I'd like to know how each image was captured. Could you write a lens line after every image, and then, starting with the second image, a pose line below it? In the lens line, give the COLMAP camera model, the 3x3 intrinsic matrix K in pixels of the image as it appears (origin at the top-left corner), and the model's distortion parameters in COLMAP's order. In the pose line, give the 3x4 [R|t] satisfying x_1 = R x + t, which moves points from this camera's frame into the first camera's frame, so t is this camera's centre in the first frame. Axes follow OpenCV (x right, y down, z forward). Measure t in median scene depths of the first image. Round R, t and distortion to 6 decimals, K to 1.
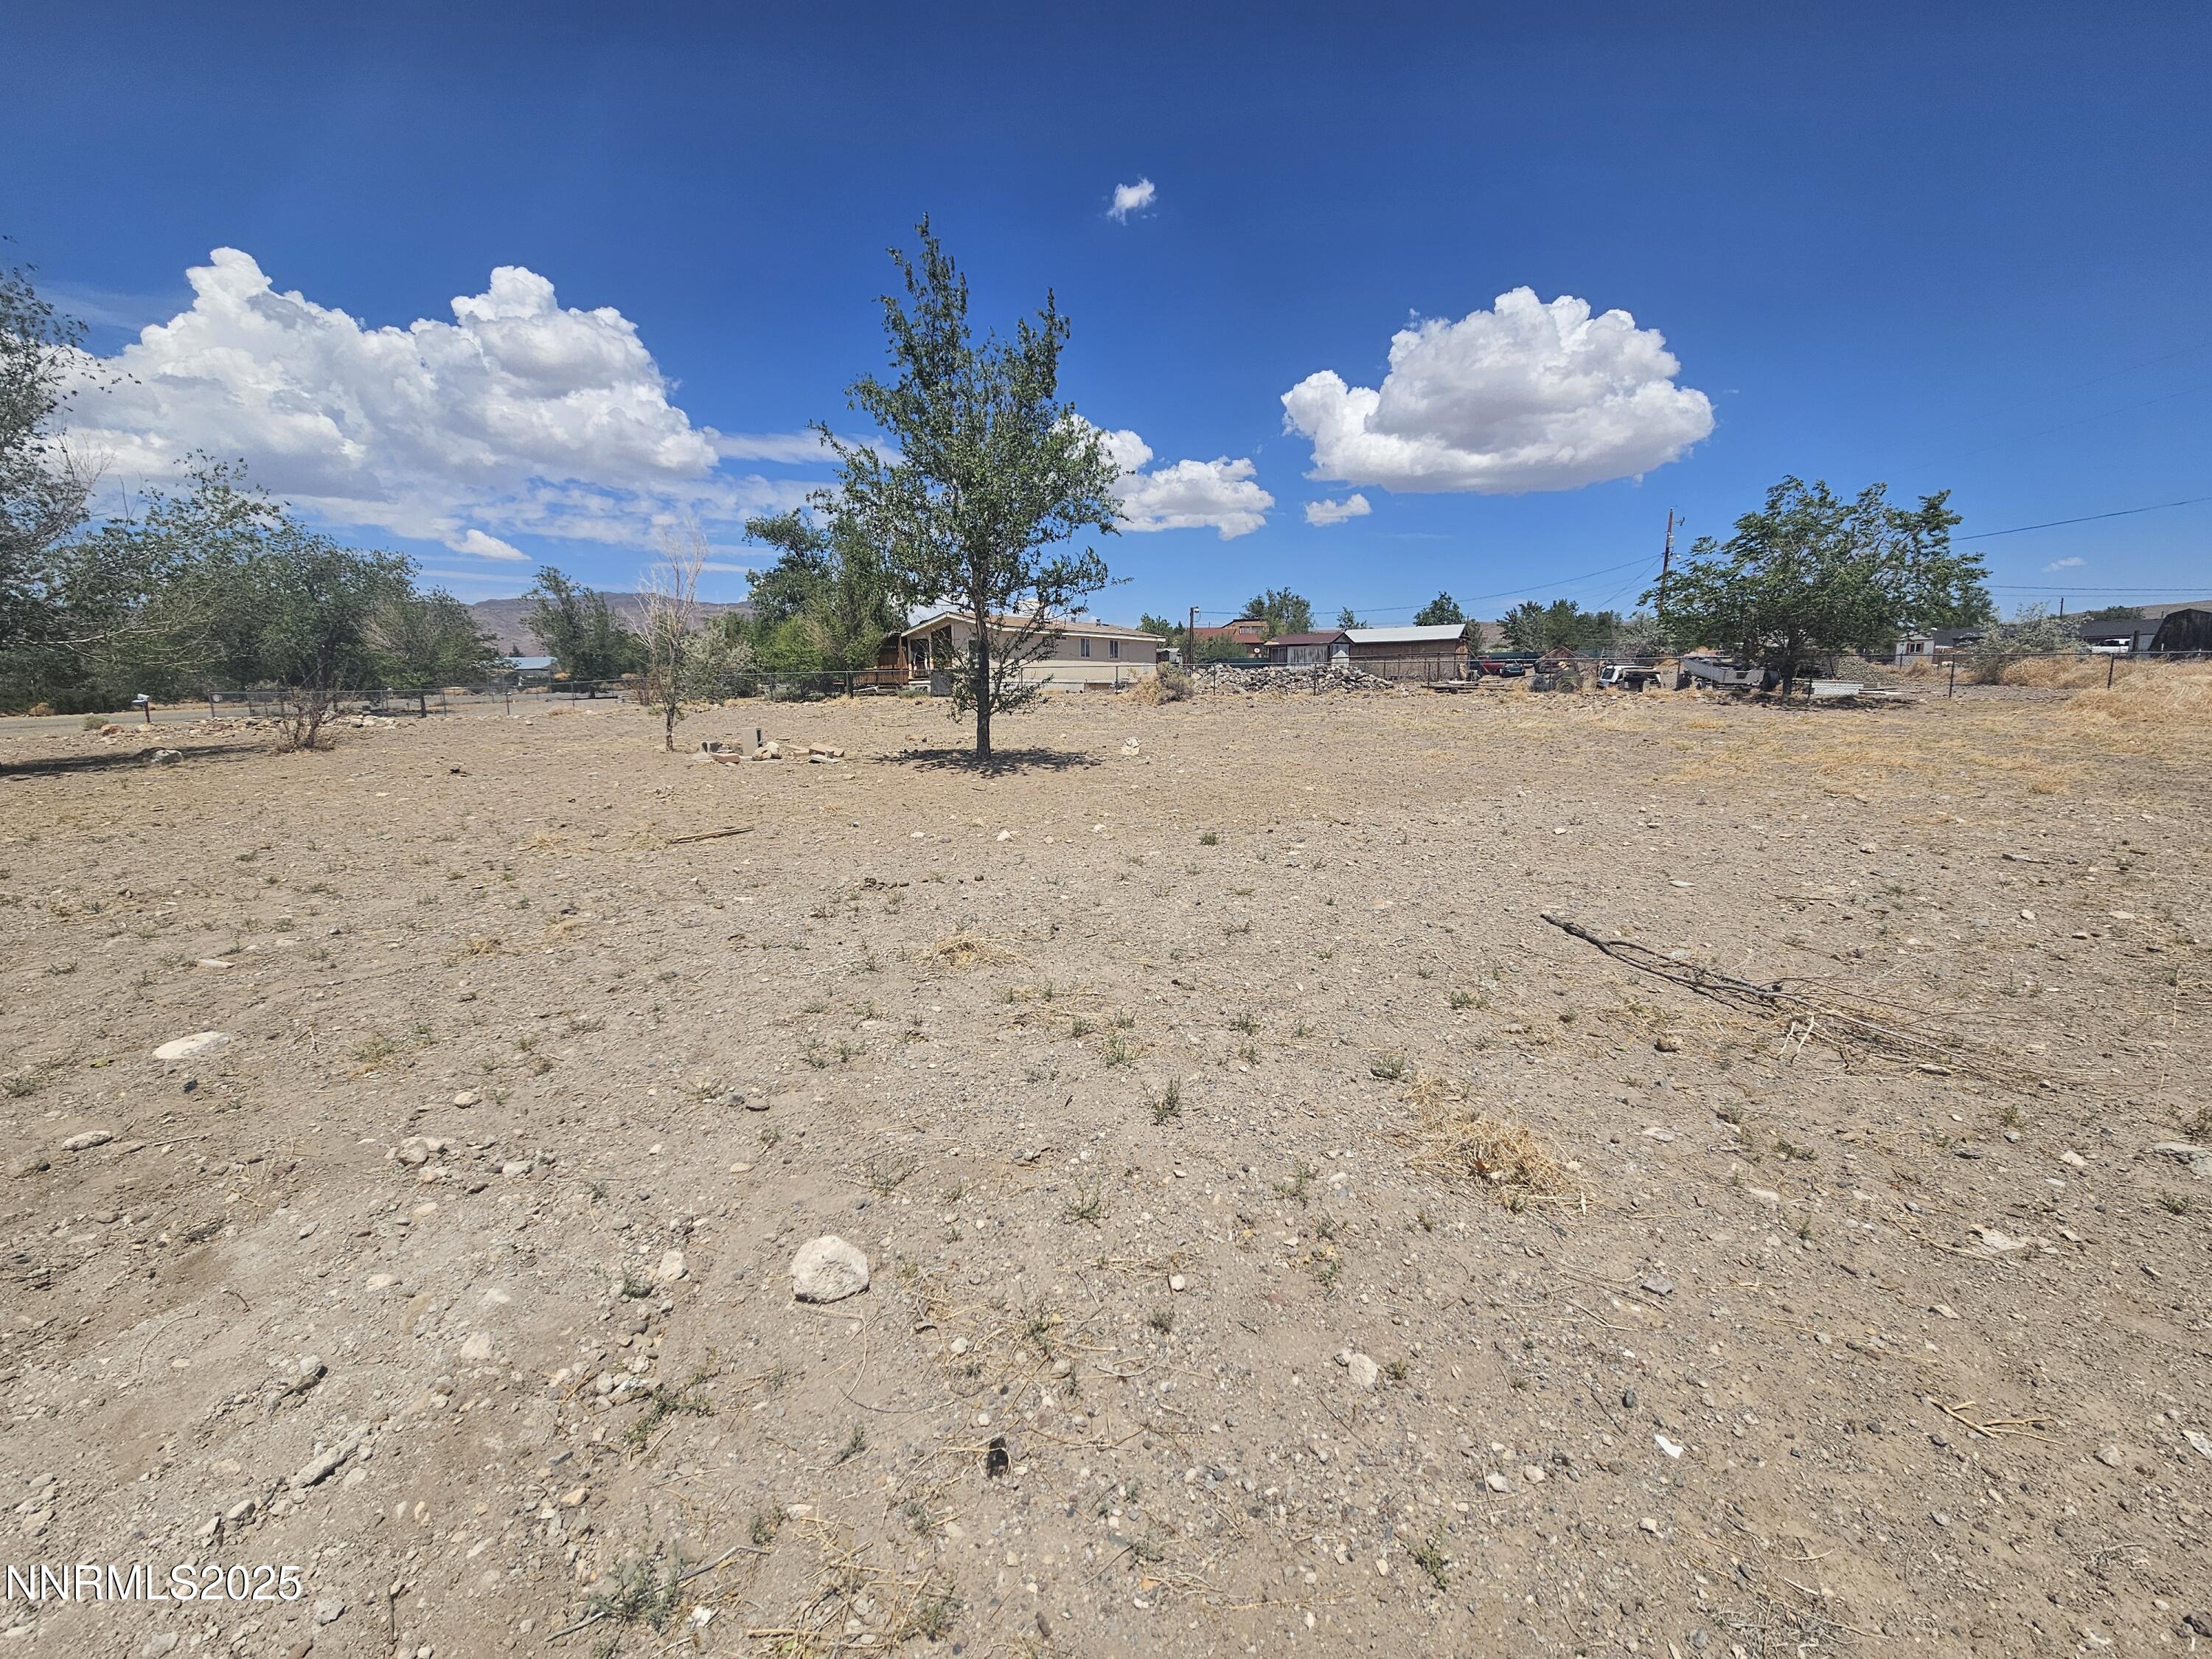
lens RADIAL K [[917.9, 0, 1106.0], [0, 917.9, 829.5], [0, 0, 1]] dist [-0.002956, 0.002235]
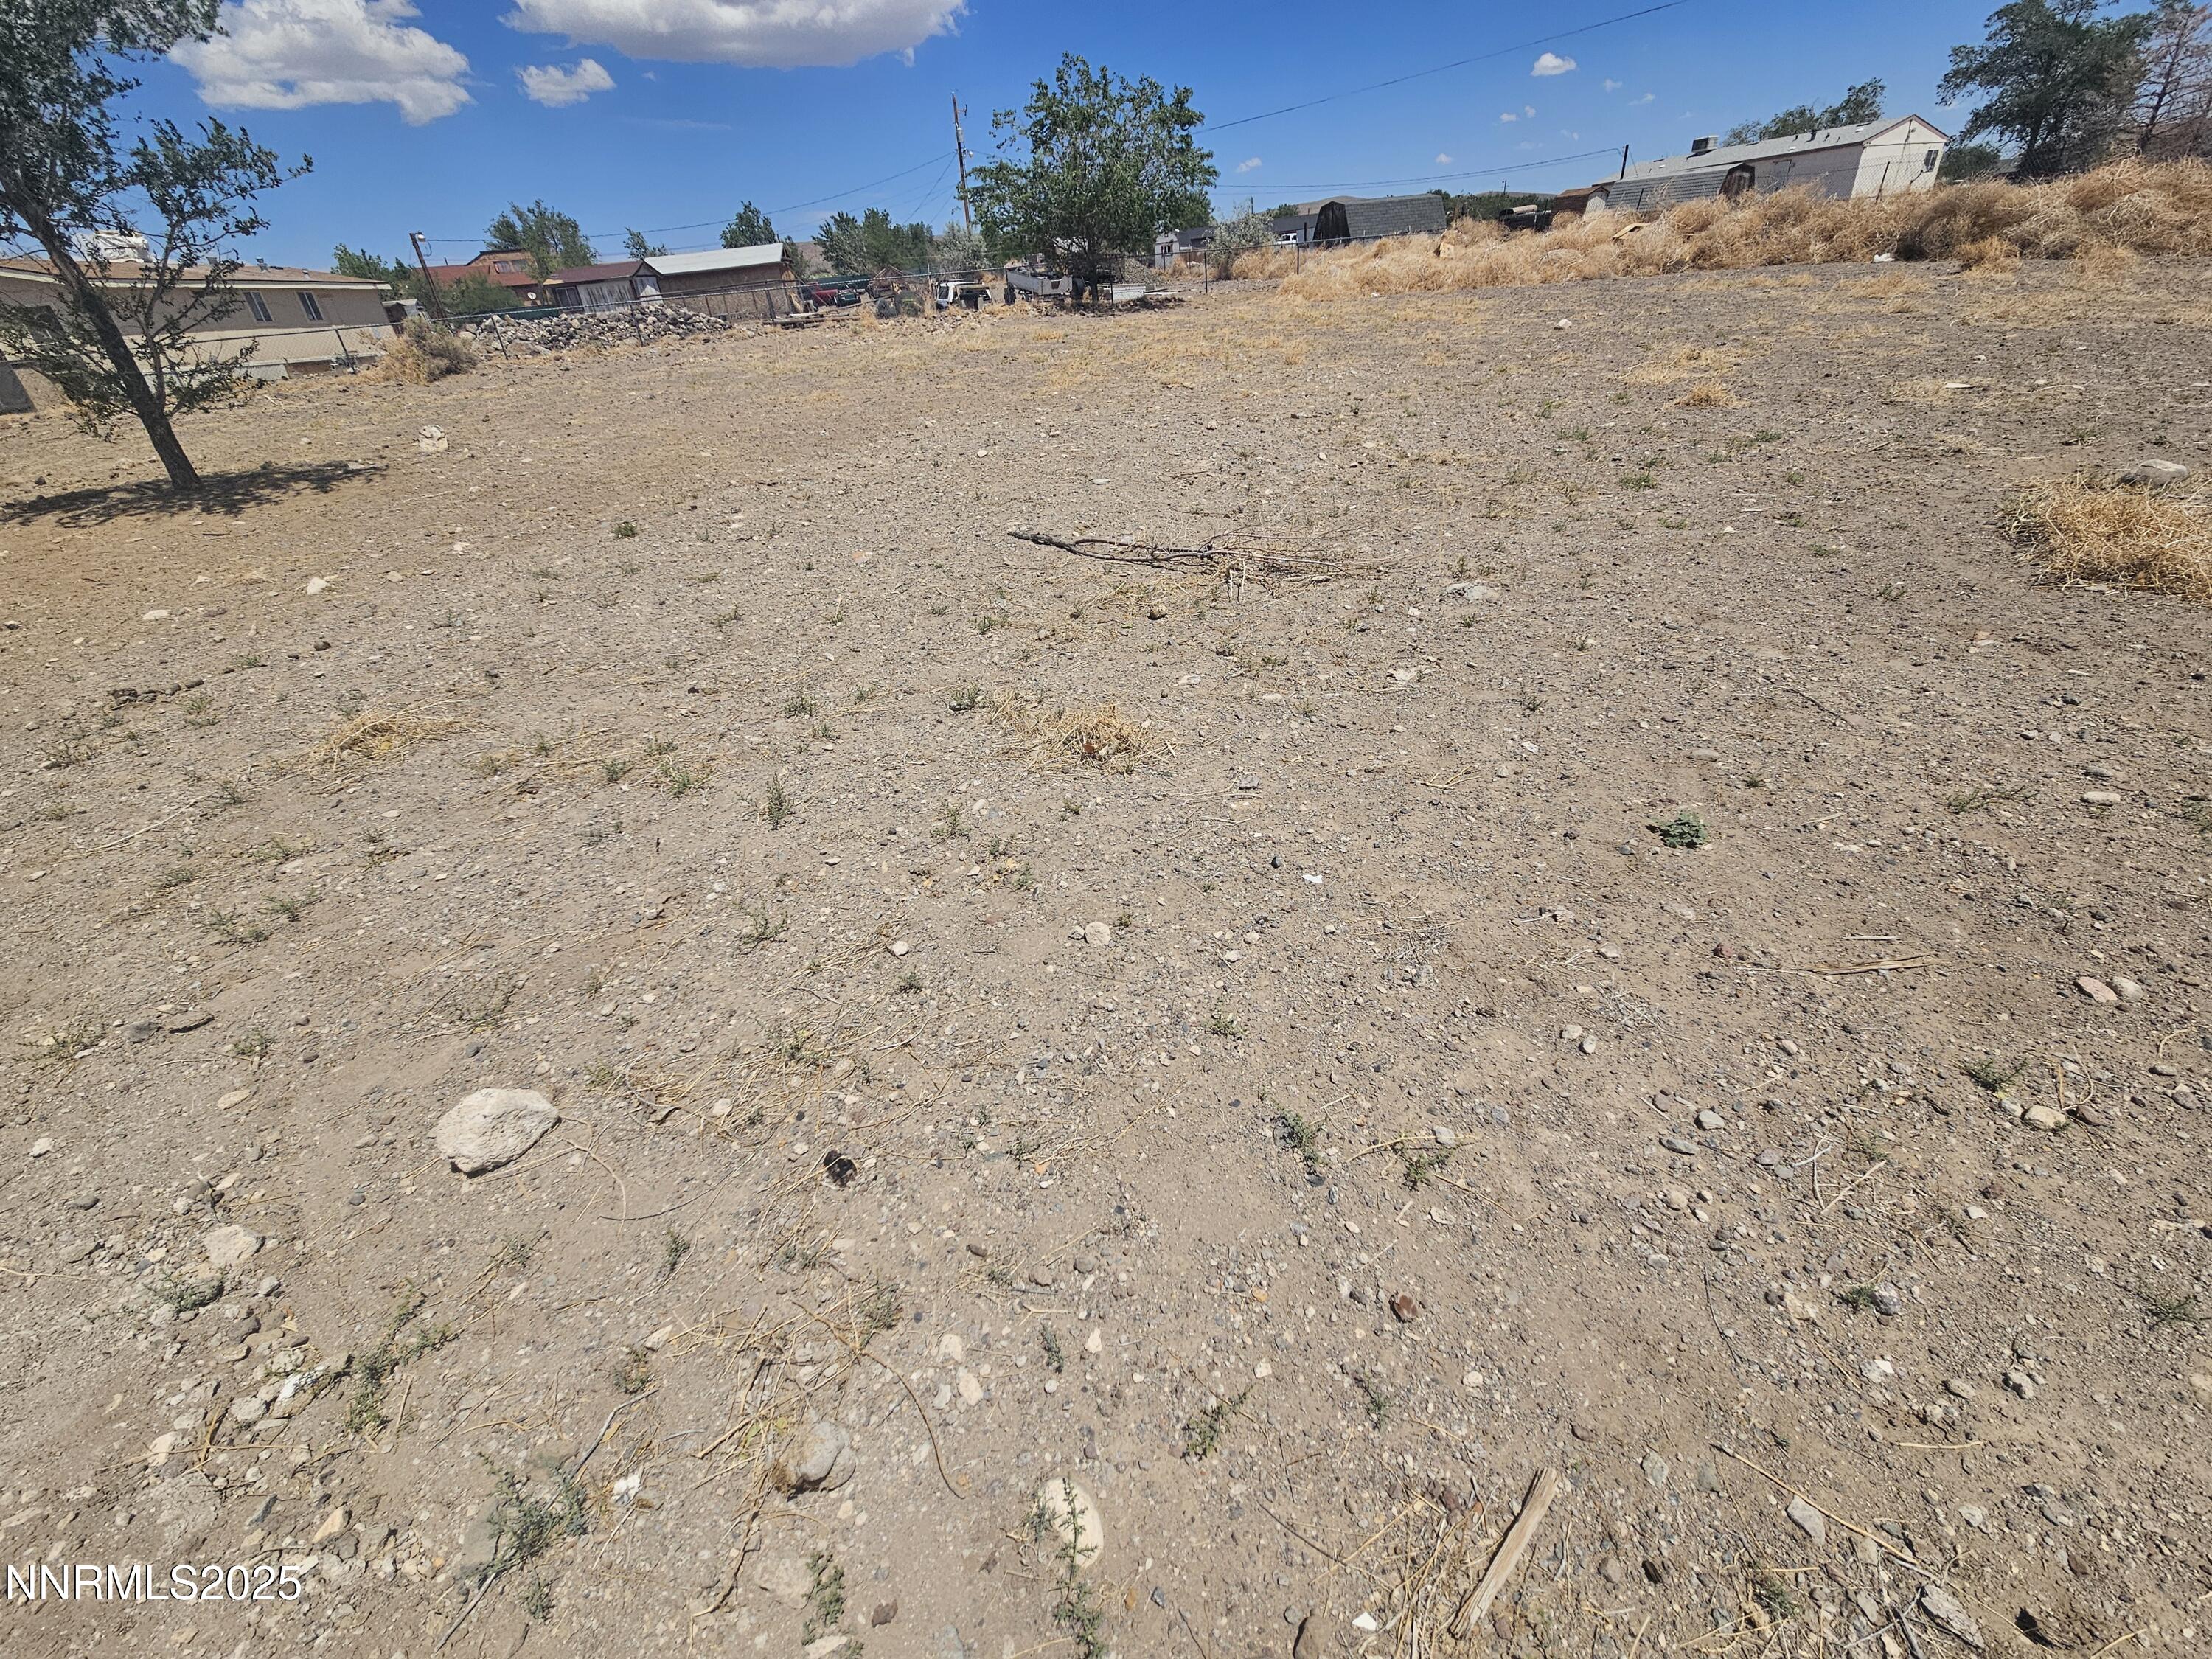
lens RADIAL K [[917.9, 0, 1106.0], [0, 917.9, 829.5], [0, 0, 1]] dist [-0.002956, 0.002235]
pose [[0.781750, -0.365683, 0.505117, -0.108948], [0.175918, 0.906437, 0.383960, 0.023112], [-0.598264, -0.211302, 0.772937, 0.076424]]
